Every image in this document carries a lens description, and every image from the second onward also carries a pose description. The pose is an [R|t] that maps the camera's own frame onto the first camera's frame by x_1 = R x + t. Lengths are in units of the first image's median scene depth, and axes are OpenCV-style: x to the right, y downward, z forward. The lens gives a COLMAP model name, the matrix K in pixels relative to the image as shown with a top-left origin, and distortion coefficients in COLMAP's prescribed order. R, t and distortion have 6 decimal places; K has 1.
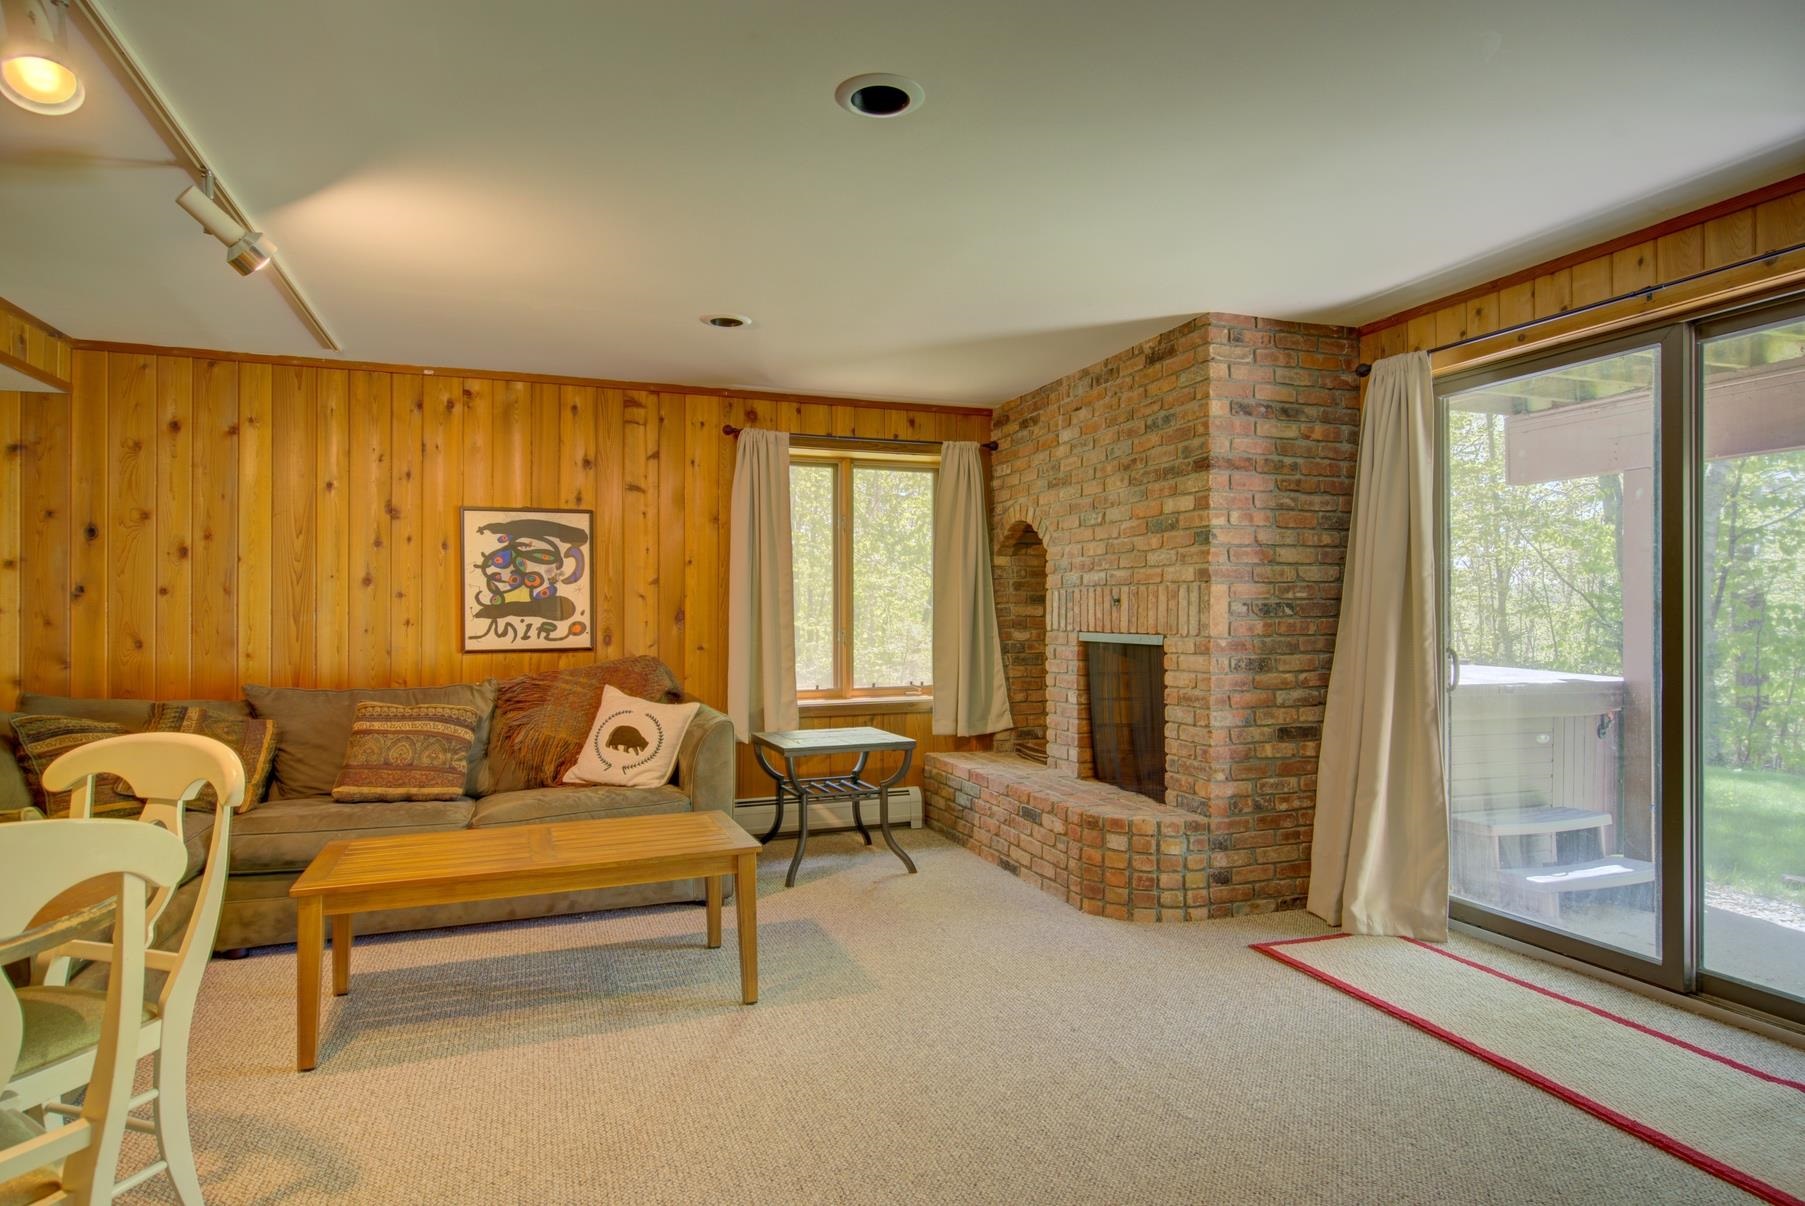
lens RADIAL K [[1000.9, 0, 896.8], [0, 1000.9, 606.8], [0, 0, 1]] dist [0.032530, -0.013788]
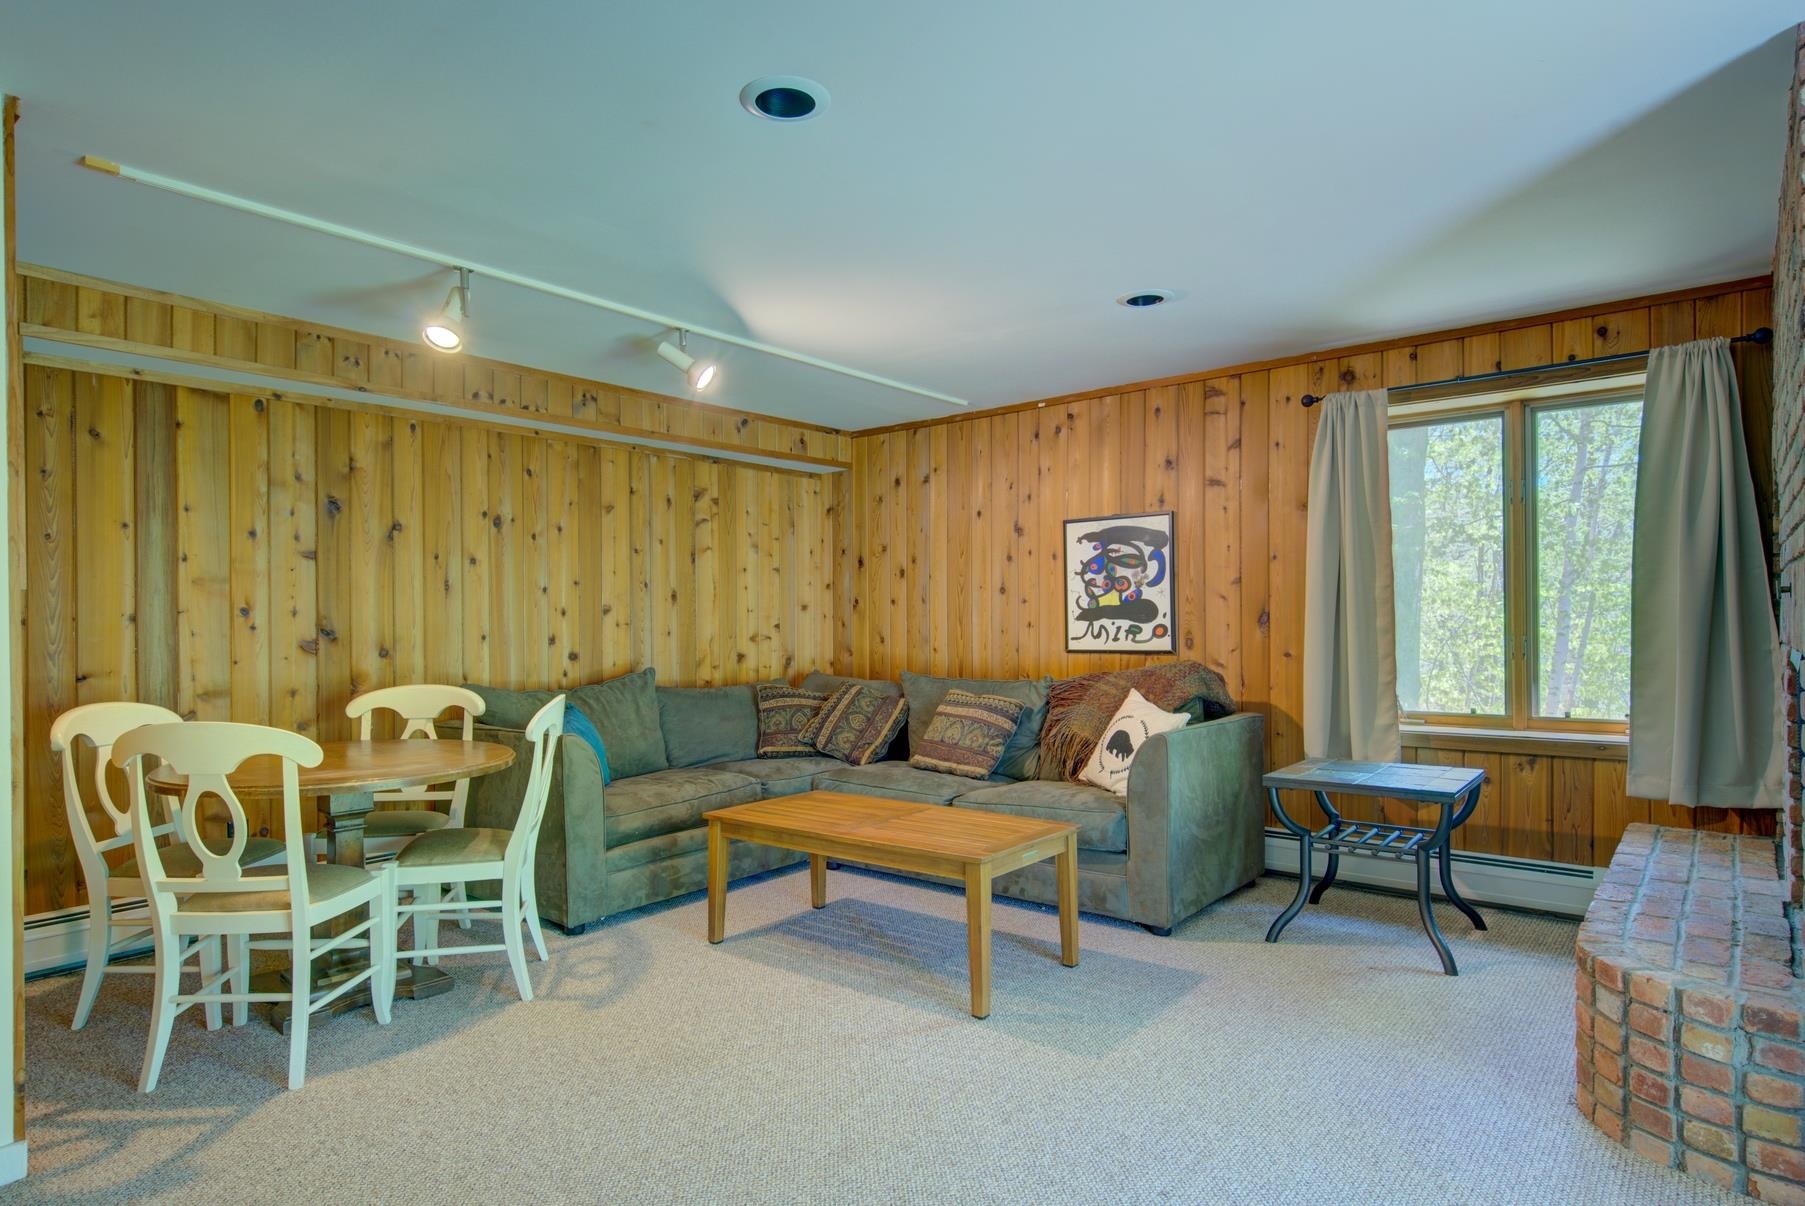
lens RADIAL K [[1000.9, 0, 896.8], [0, 1000.9, 606.8], [0, 0, 1]] dist [0.032530, -0.013788]
pose [[0.515836, -0.012853, -0.856591, 0.409295], [0.014062, 0.999880, -0.006535, 0.000339], [0.856572, -0.008675, 0.515955, 0.268972]]
